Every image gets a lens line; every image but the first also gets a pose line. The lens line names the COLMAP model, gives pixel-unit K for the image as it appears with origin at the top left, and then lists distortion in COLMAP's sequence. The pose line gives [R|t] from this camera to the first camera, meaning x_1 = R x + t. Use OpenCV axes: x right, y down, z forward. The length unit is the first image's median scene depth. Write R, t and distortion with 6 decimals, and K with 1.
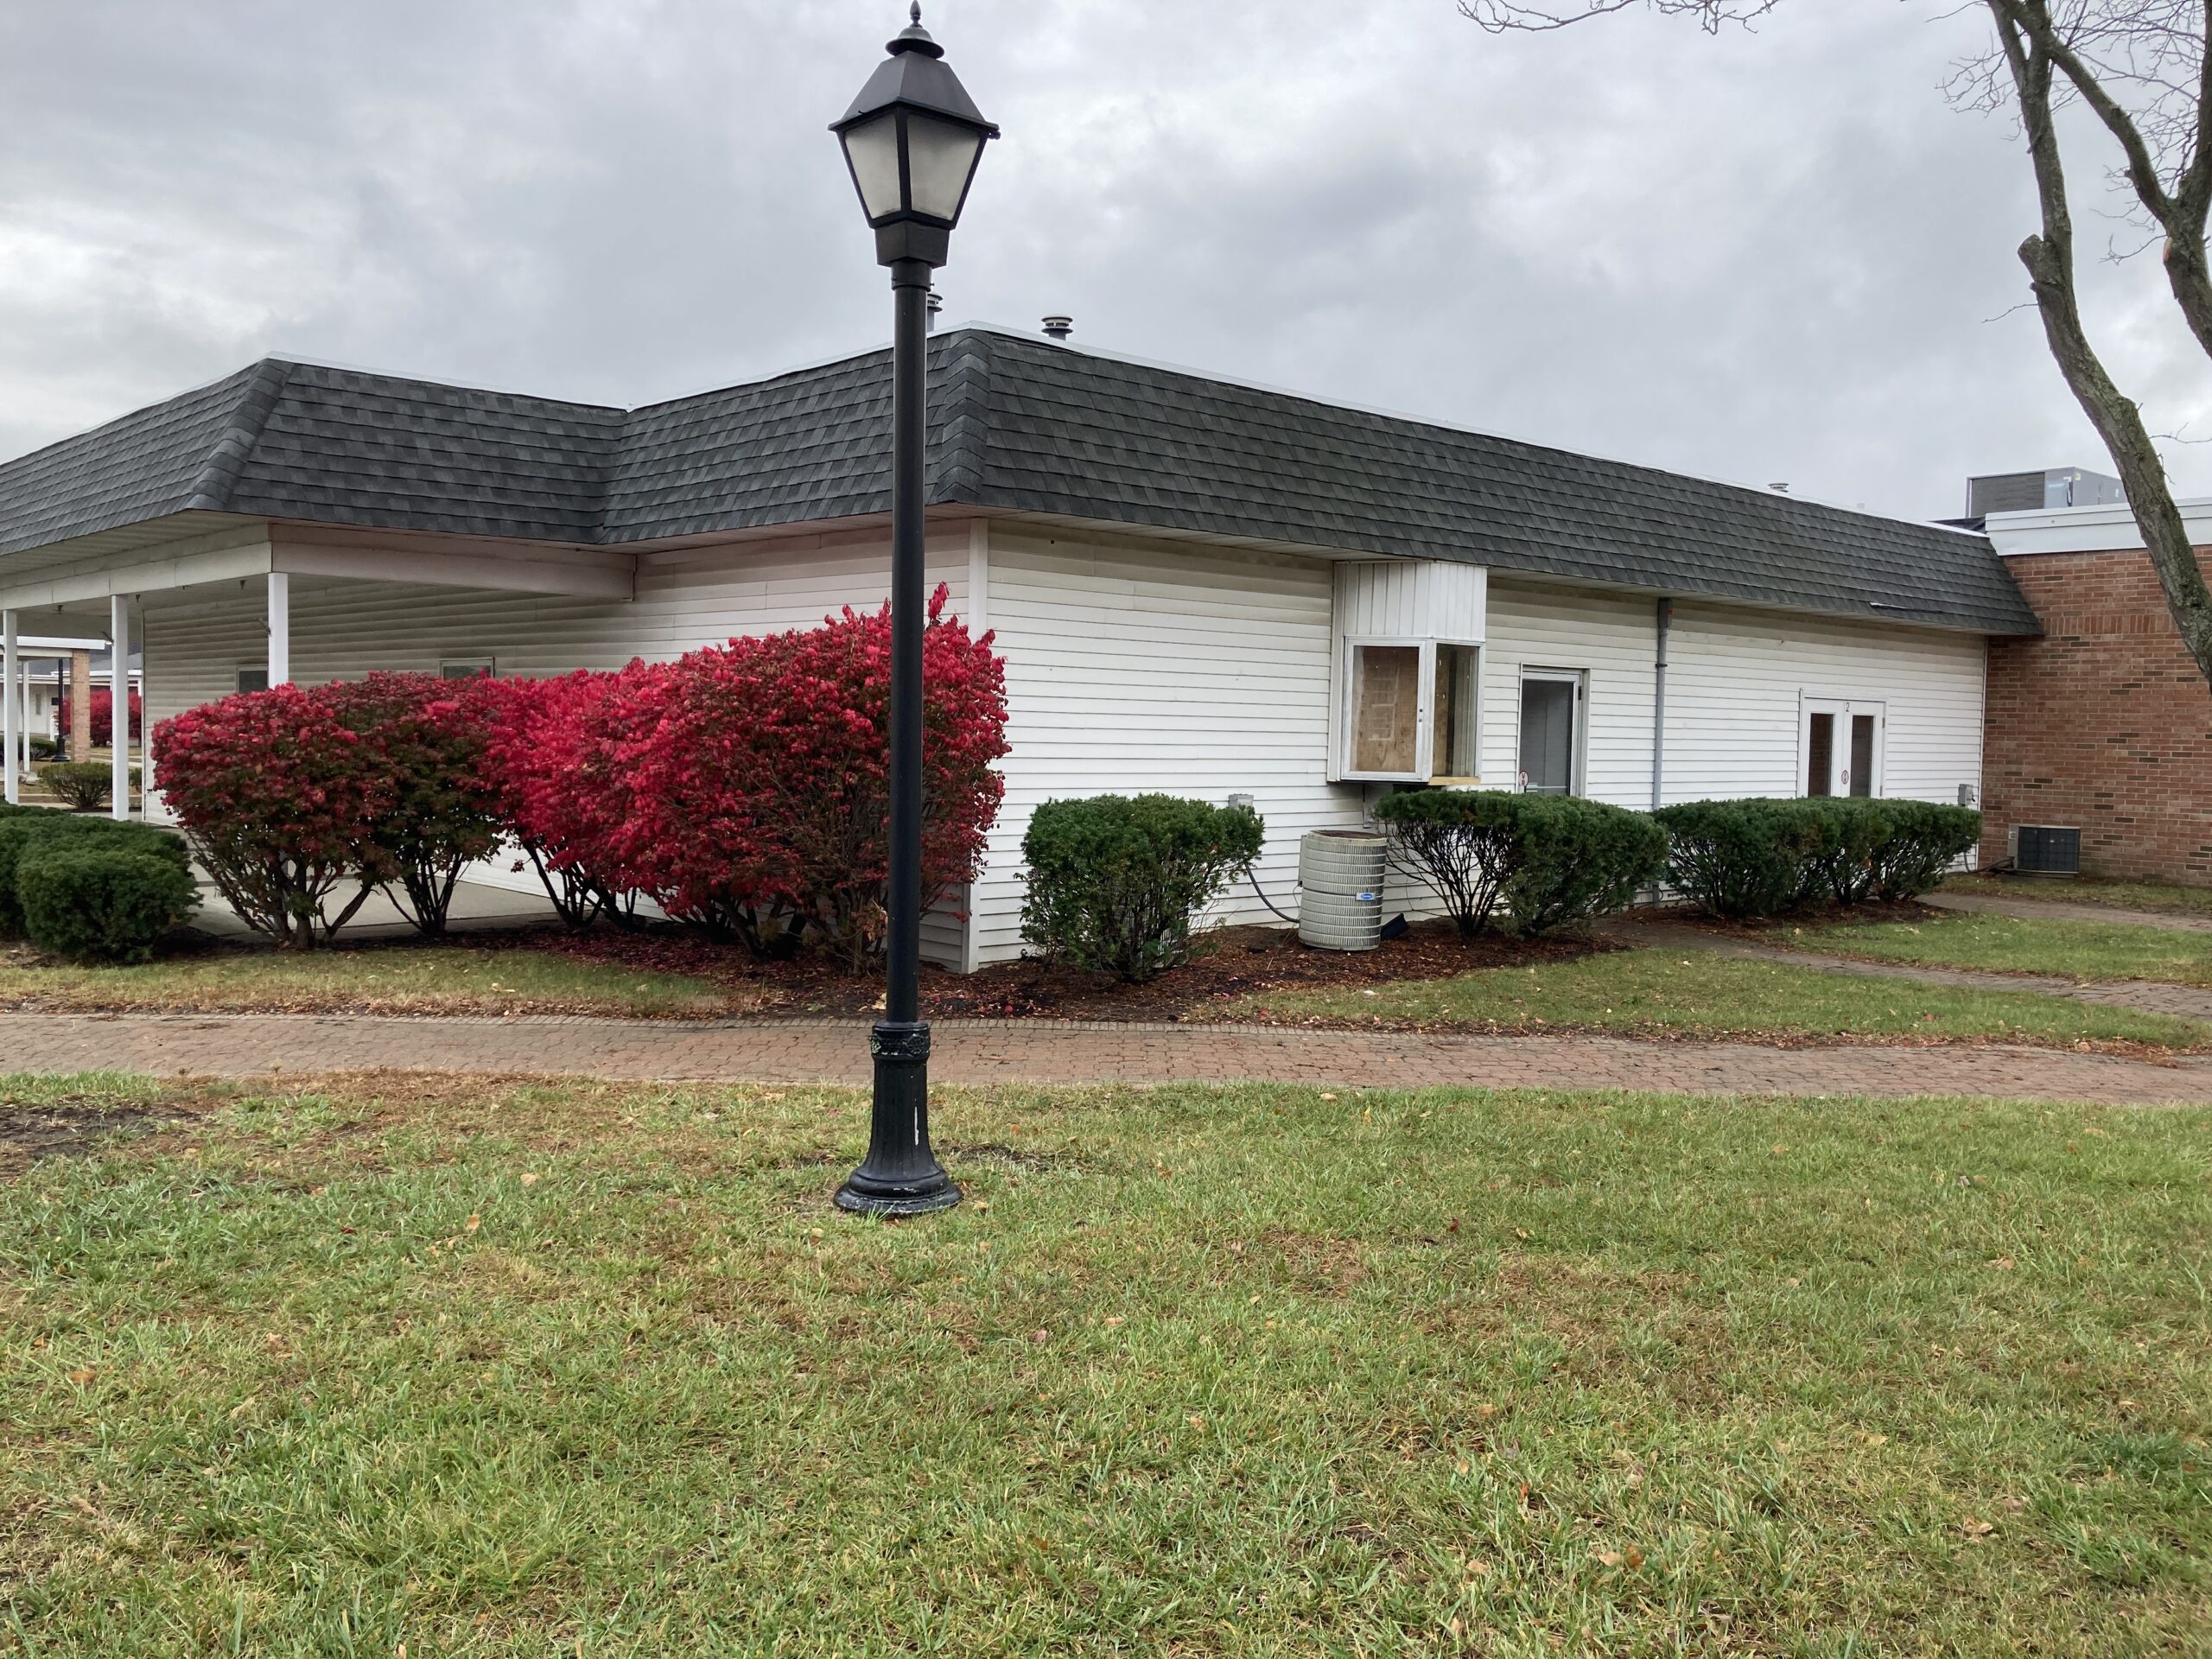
lens RADIAL K [[1845.0, 0, 1106.5], [0, 1845.0, 830.1], [0, 0, 1]] dist [0.006044, 0.014411]
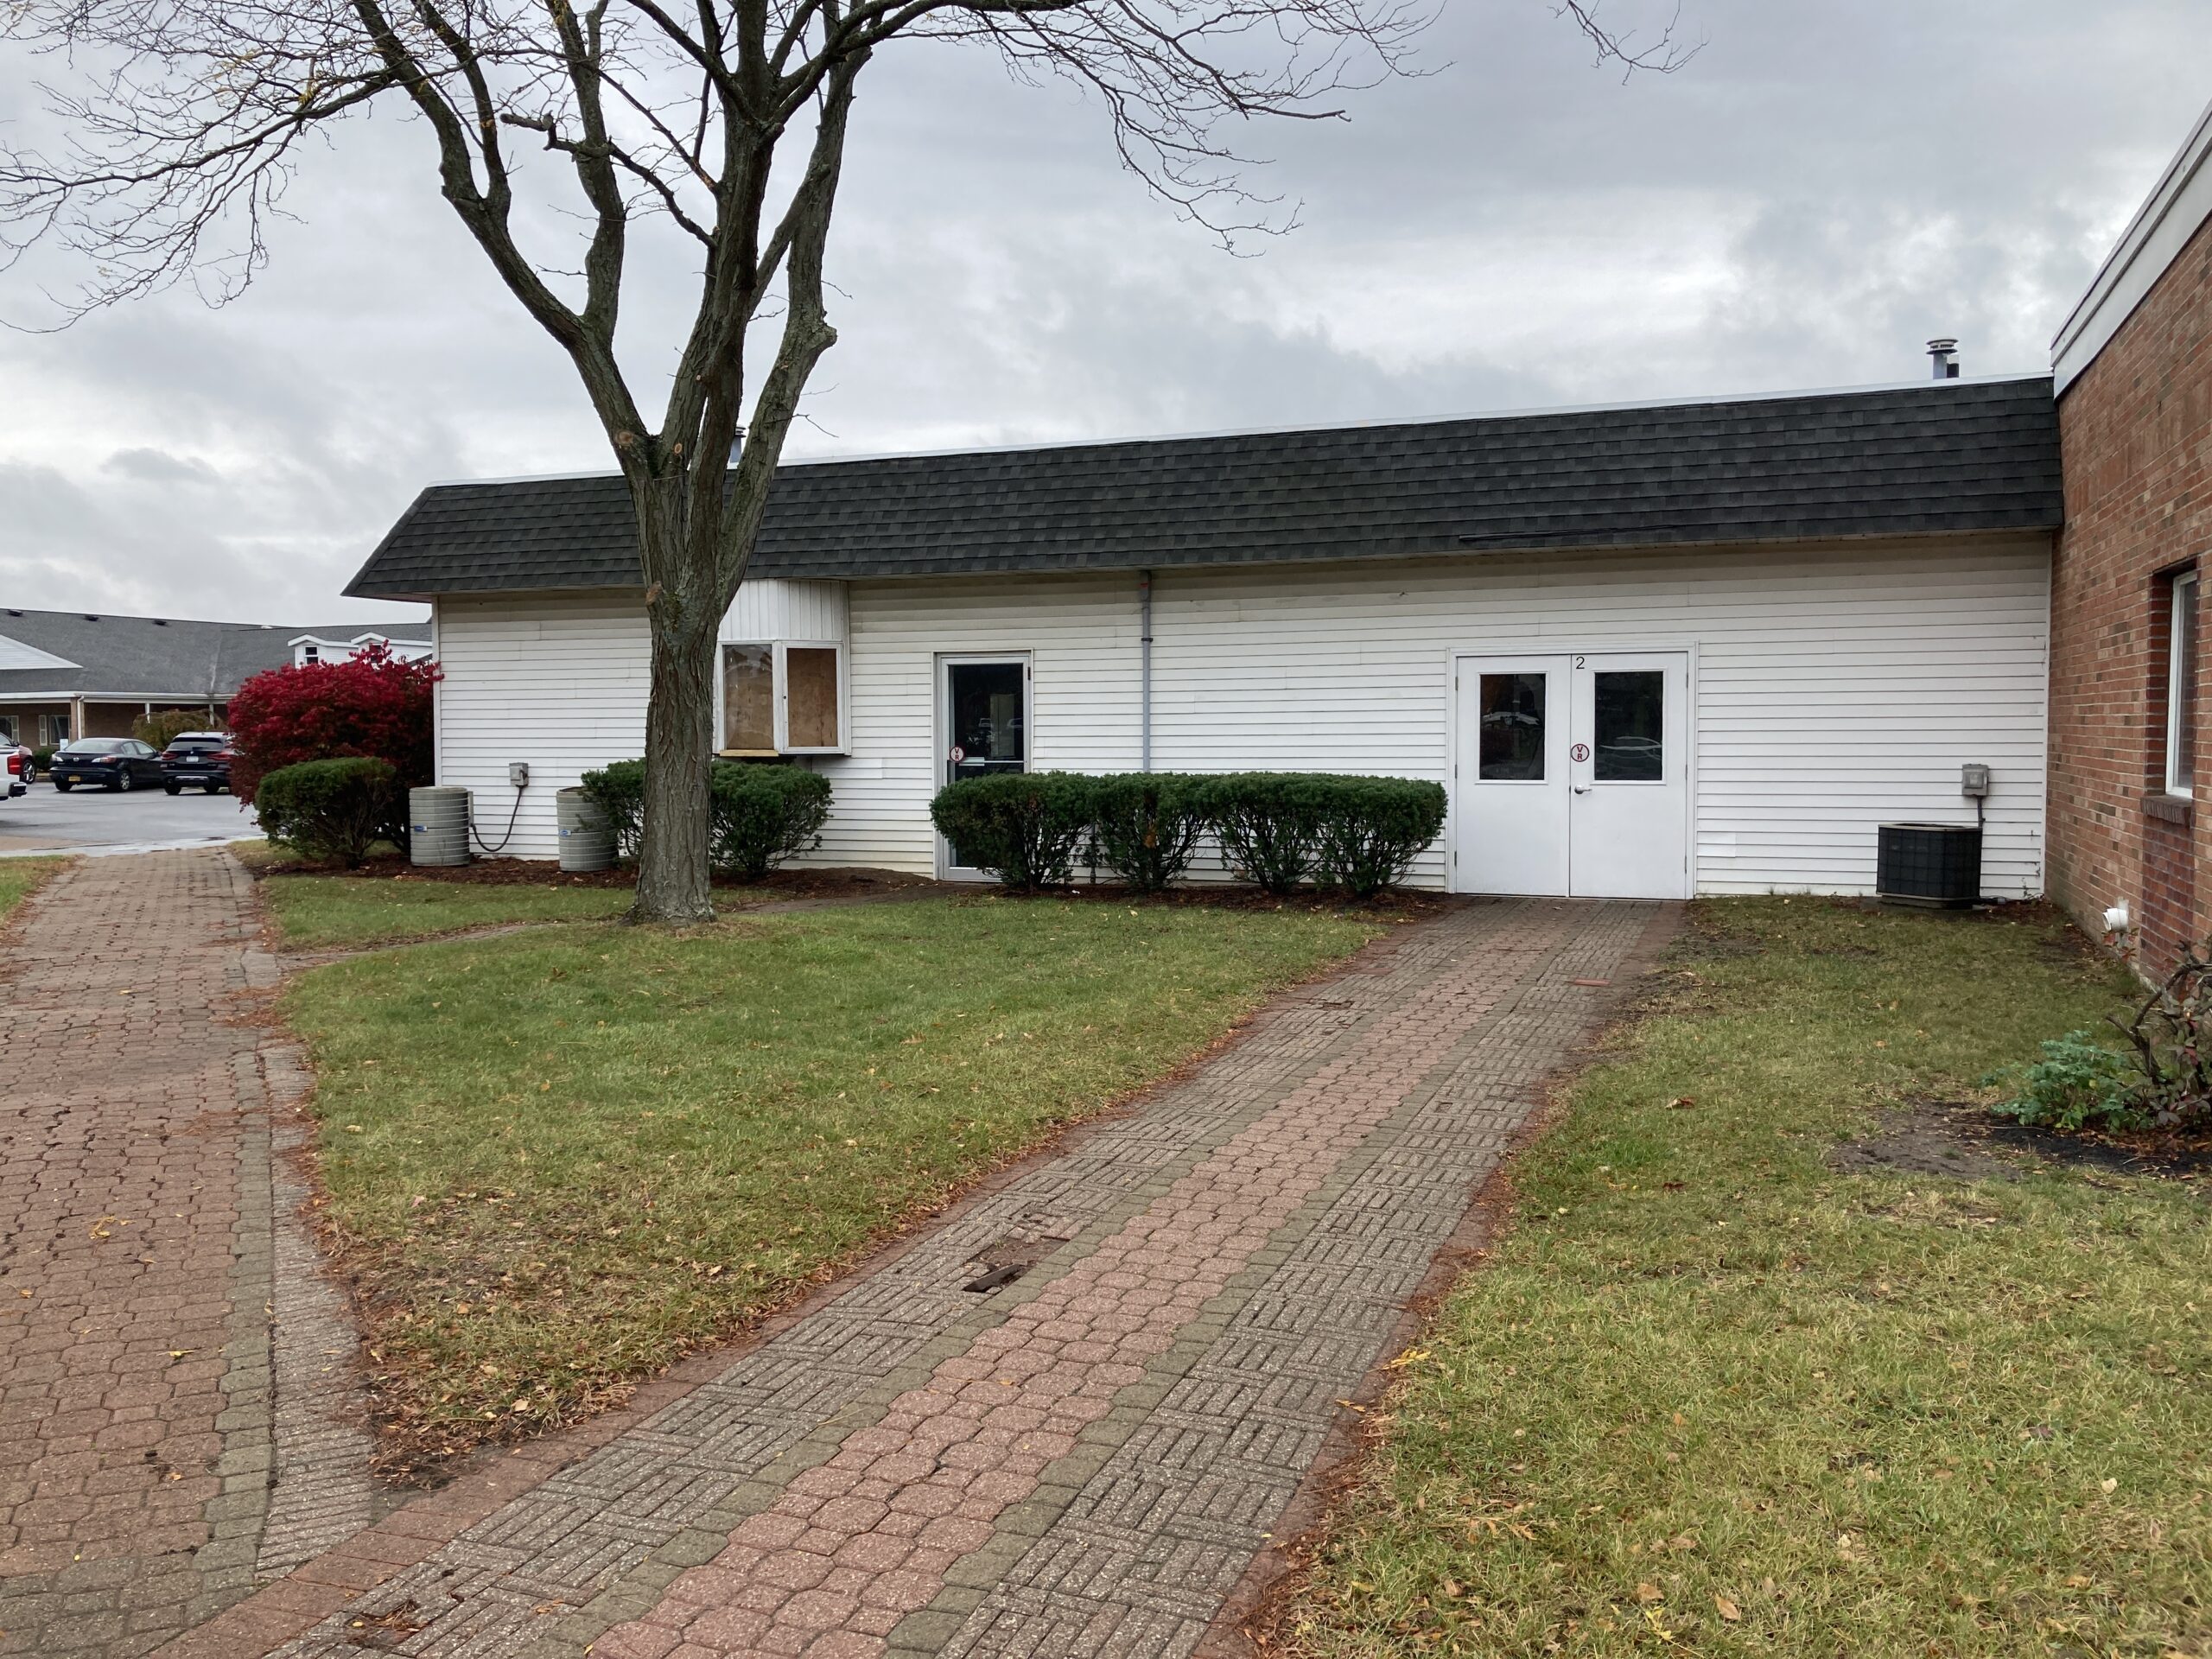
lens RADIAL K [[1845.0, 0, 1104.9], [0, 1845.0, 829.4], [0, 0, 1]] dist [0.006044, 0.014411]
pose [[0.451856, 0.027040, -0.891681, 1.181859], [-0.025579, 0.999522, 0.017348, -0.003703], [0.891724, 0.014970, 0.452332, 0.532701]]
